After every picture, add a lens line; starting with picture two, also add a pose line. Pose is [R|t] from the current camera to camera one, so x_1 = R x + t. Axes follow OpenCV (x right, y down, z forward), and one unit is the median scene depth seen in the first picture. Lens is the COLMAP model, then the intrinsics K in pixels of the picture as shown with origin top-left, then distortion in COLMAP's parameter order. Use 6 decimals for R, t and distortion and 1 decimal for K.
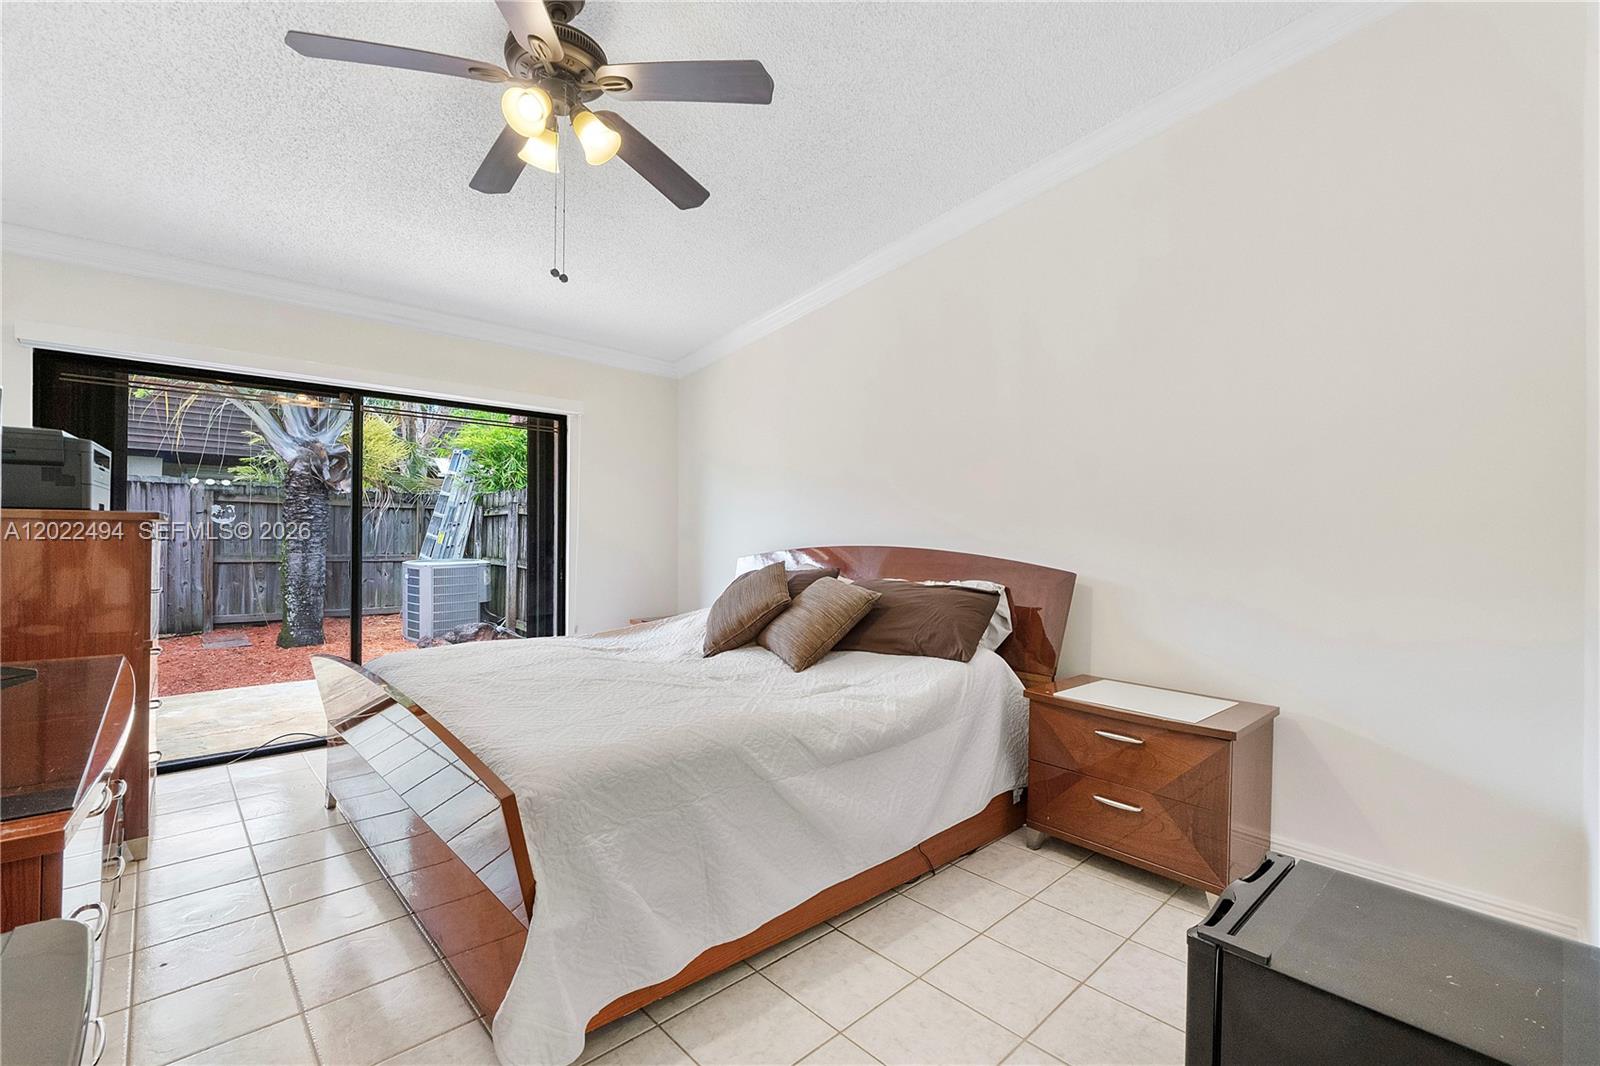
lens RADIAL K [[681.7, 0, 781.5], [0, 681.7, 530.0], [0, 0, 1]] dist [-0.003121, -0.000905]
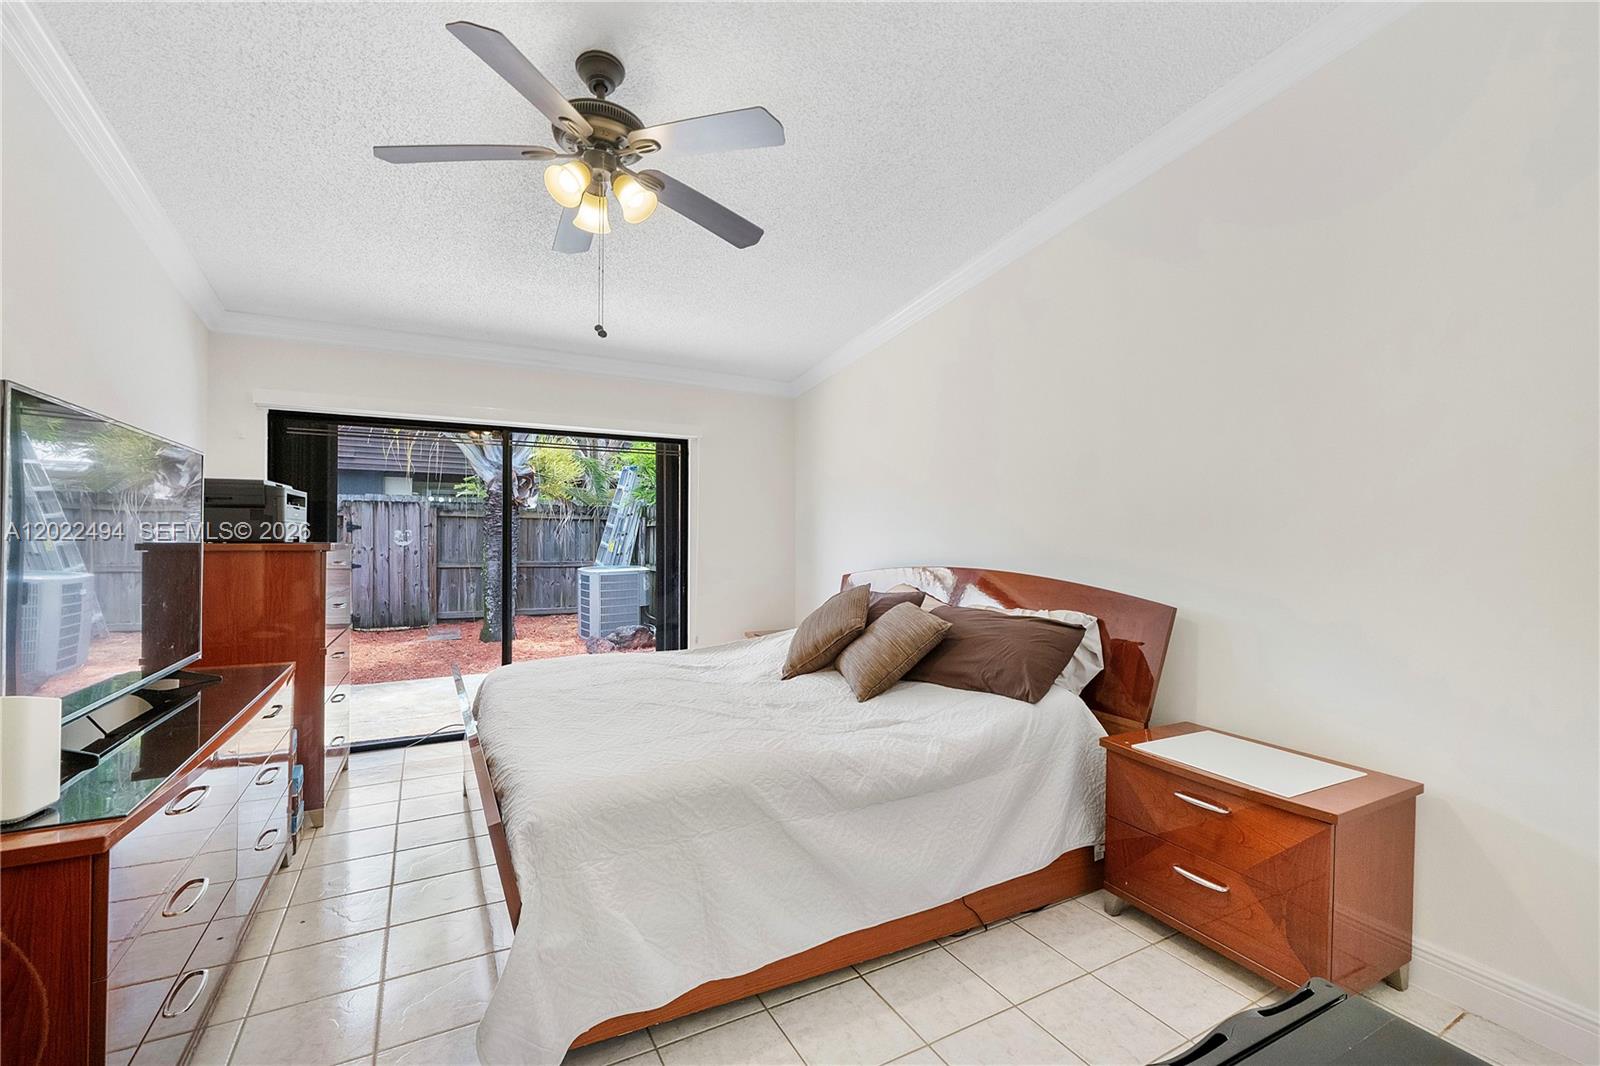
lens RADIAL K [[672.5, 0, 802.1], [0, 672.5, 527.4], [0, 0, 1]] dist [-0.003084, -0.000775]
pose [[0.969307, -0.006011, -0.245782, 0.188816], [0.006275, 0.999980, 0.000288, -0.047305], [0.245775, -0.001821, 0.969325, 0.035020]]
